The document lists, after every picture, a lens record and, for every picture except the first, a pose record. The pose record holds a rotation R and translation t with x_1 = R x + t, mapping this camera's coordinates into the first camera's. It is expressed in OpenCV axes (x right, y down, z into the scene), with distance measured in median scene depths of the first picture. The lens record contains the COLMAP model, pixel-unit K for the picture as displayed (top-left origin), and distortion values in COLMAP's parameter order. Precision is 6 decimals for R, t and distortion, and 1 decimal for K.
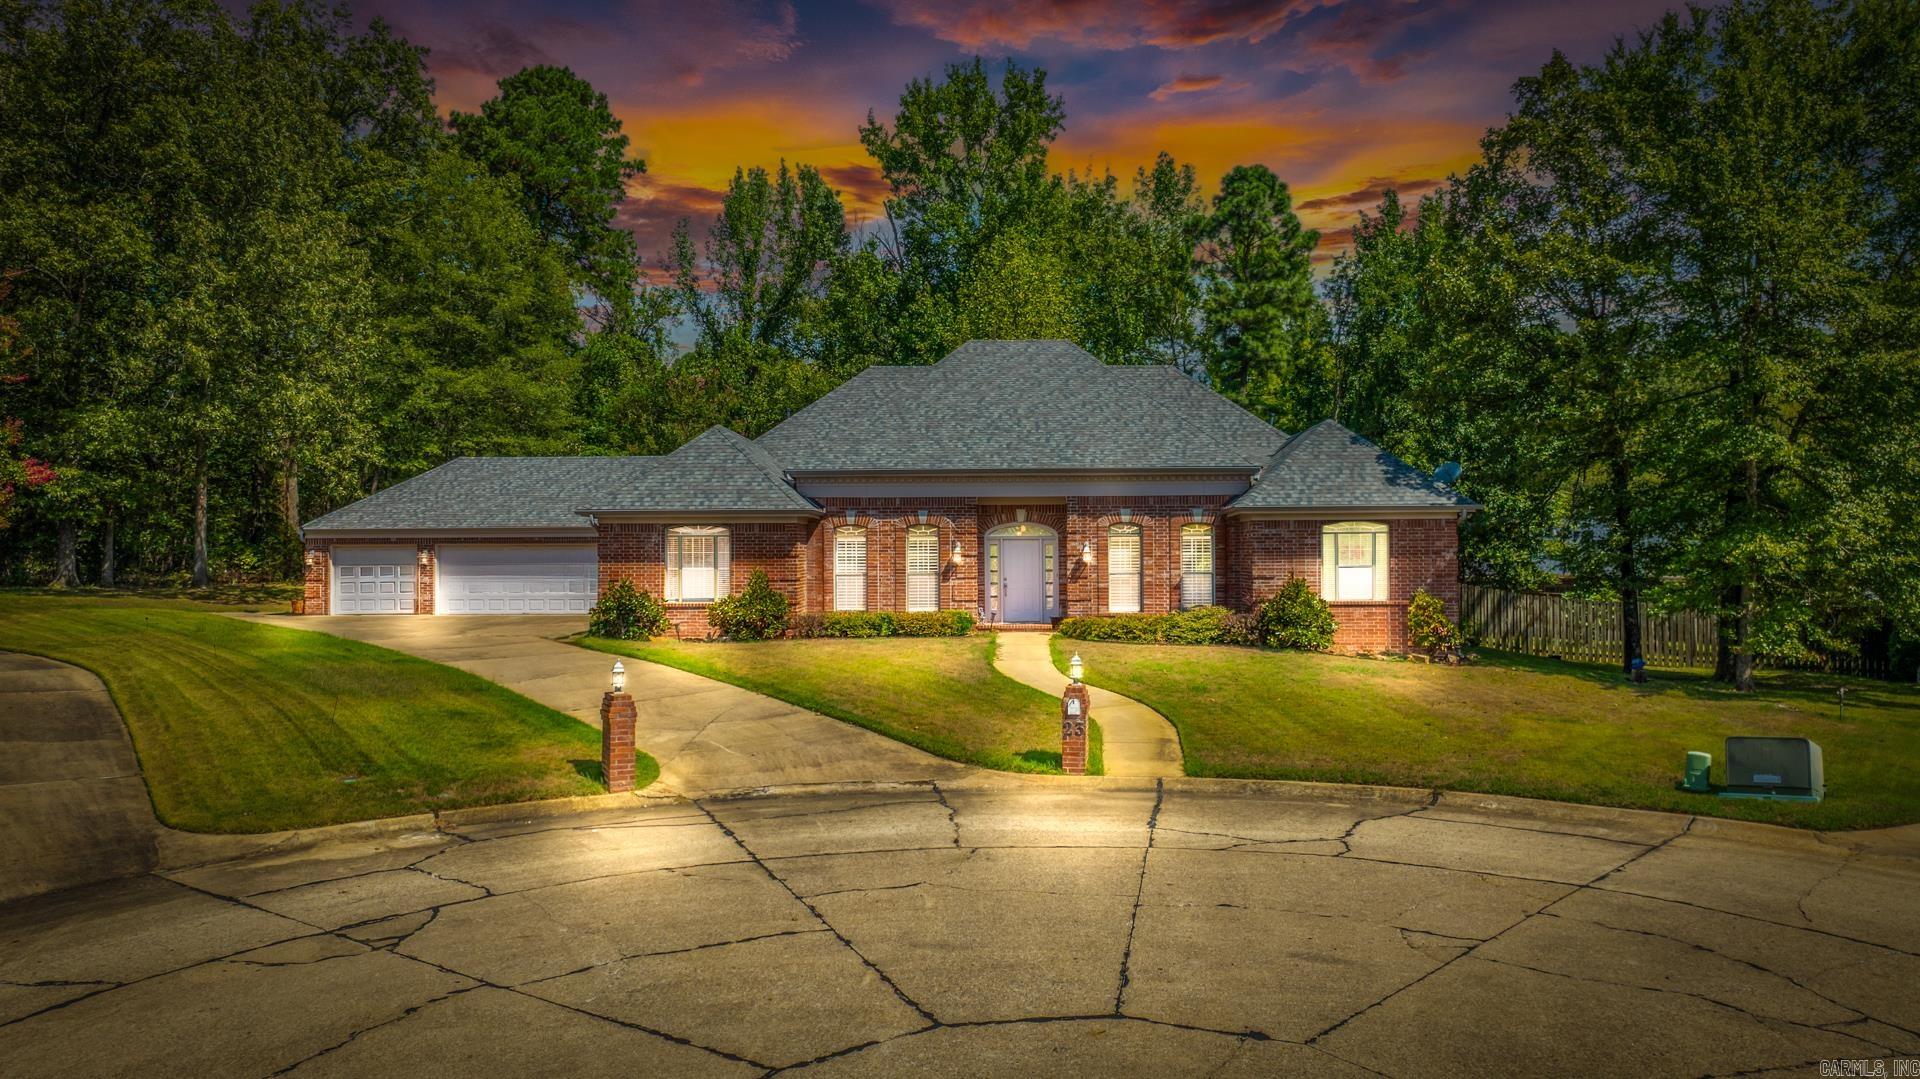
lens RADIAL K [[1357.7, 0, 961.6], [0, 1357.7, 543.0], [0, 0, 1]] dist [-0.001758, -0.016744]
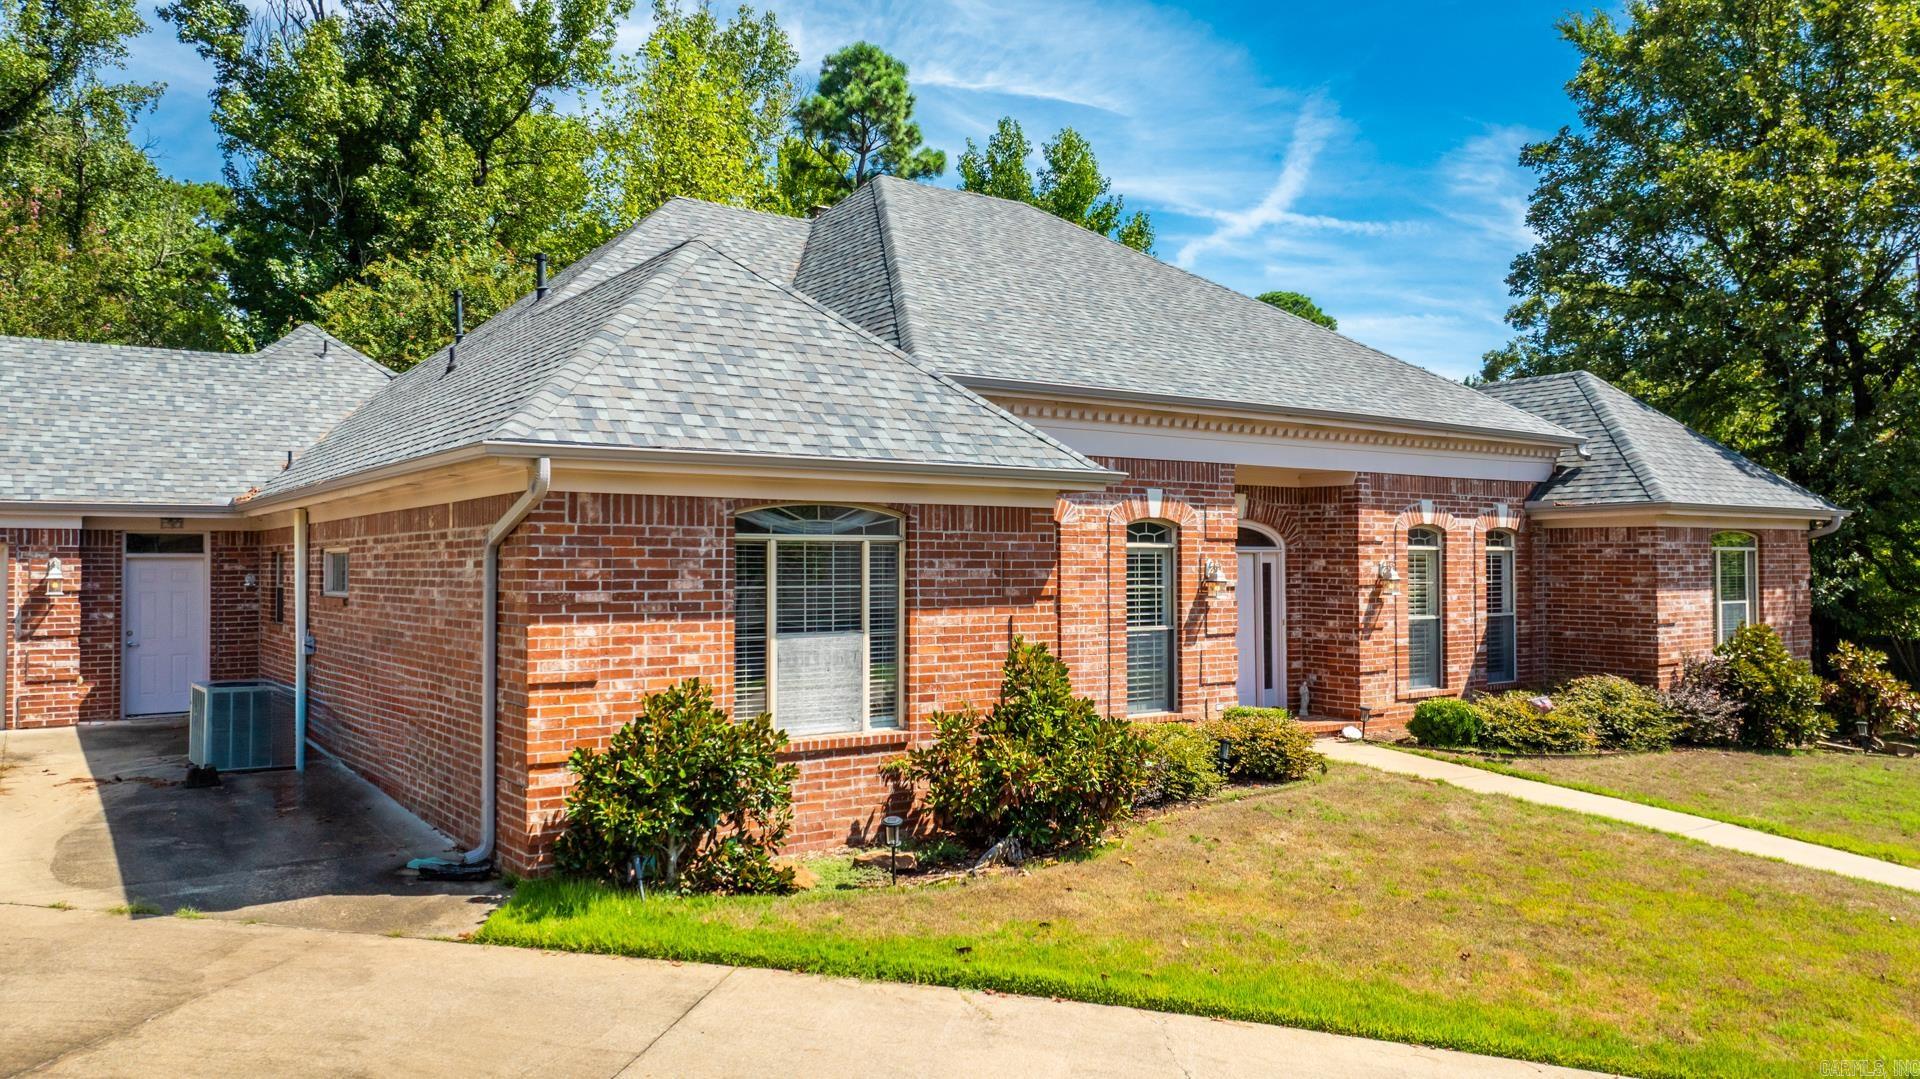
lens RADIAL K [[1357.7, 0, 970.2], [0, 1357.7, 544.8], [0, 0, 1]] dist [-0.001758, -0.016744]
pose [[0.790327, 0.012390, 0.612561, -0.356096], [-0.011911, 0.999917, -0.004858, -0.002281], [-0.612570, -0.003456, 0.790409, 0.681660]]
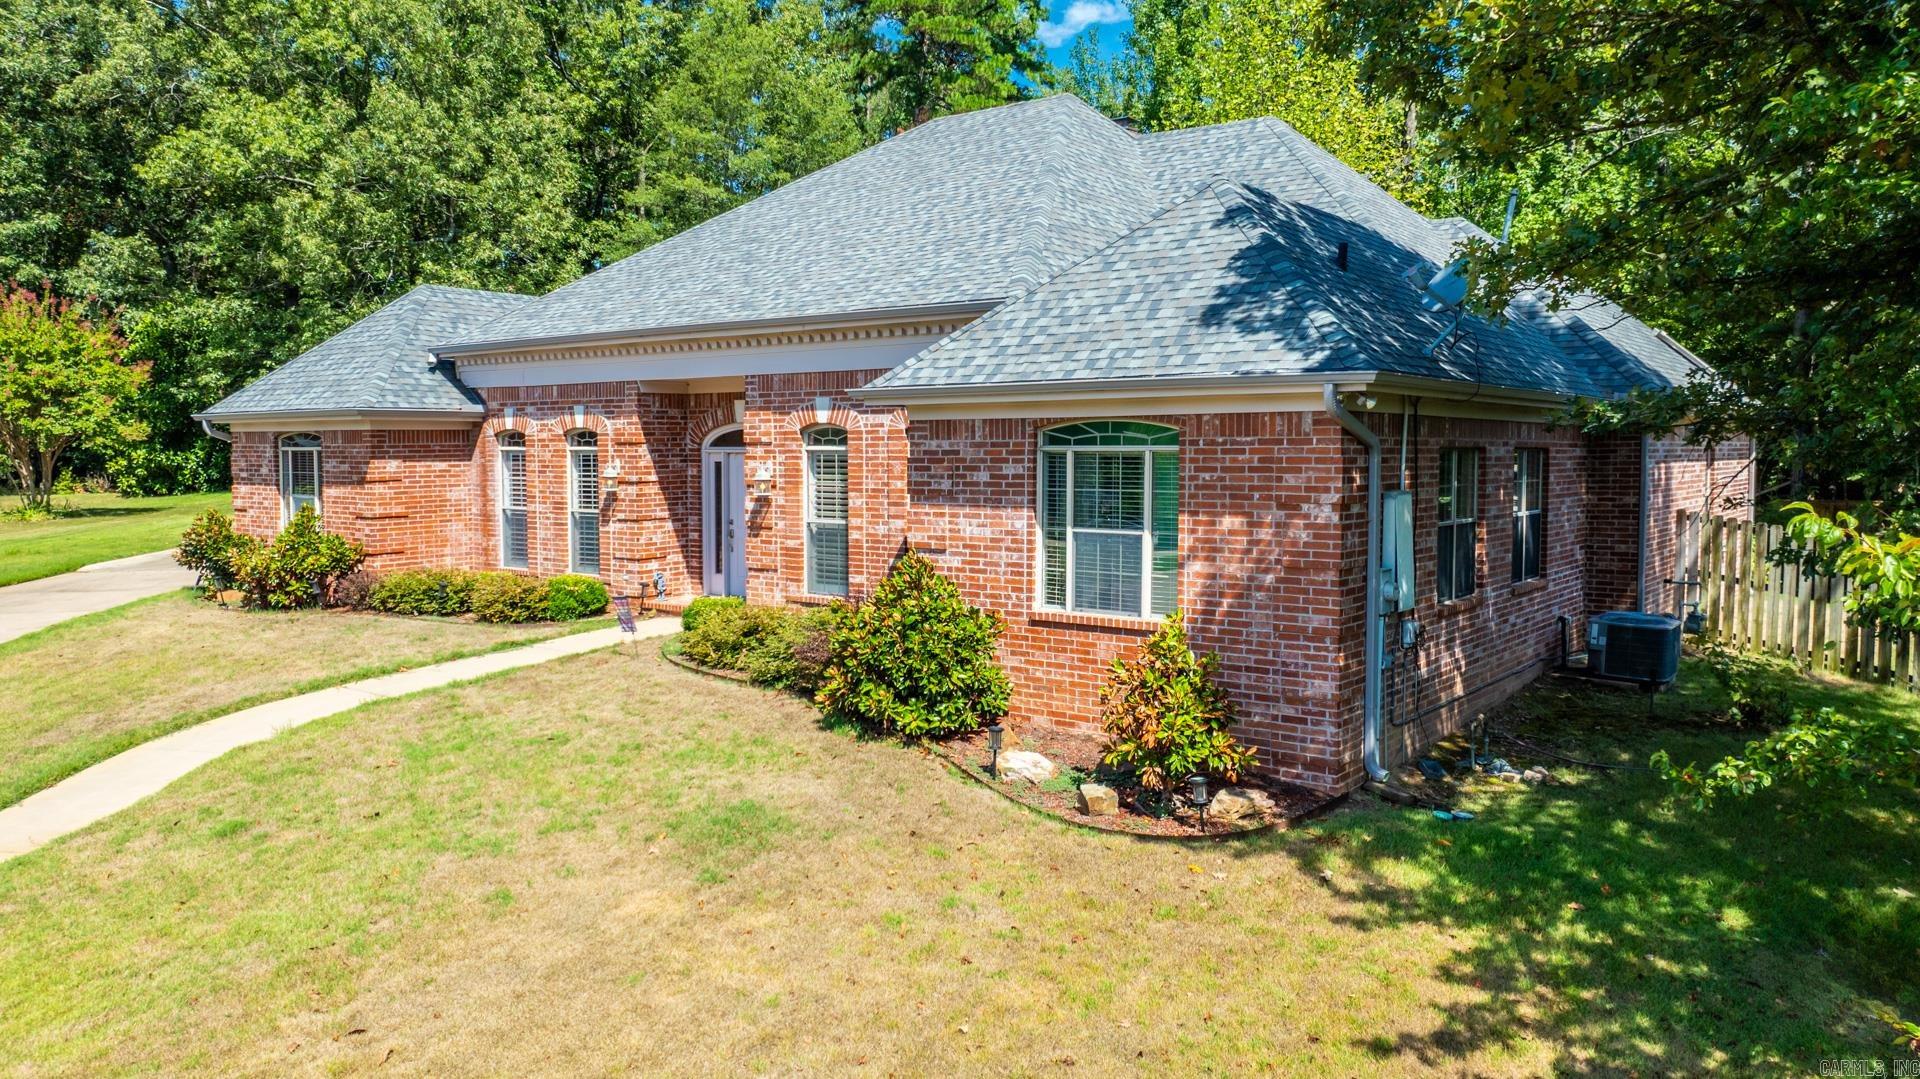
lens RADIAL K [[1357.7, 0, 964.7], [0, 1357.7, 536.7], [0, 0, 1]] dist [-0.001758, -0.016744]
pose [[0.808018, 0.042365, -0.587632, 0.467605], [0.008559, 0.996462, 0.083608, -0.014945], [0.589095, -0.072586, 0.804797, 0.614163]]
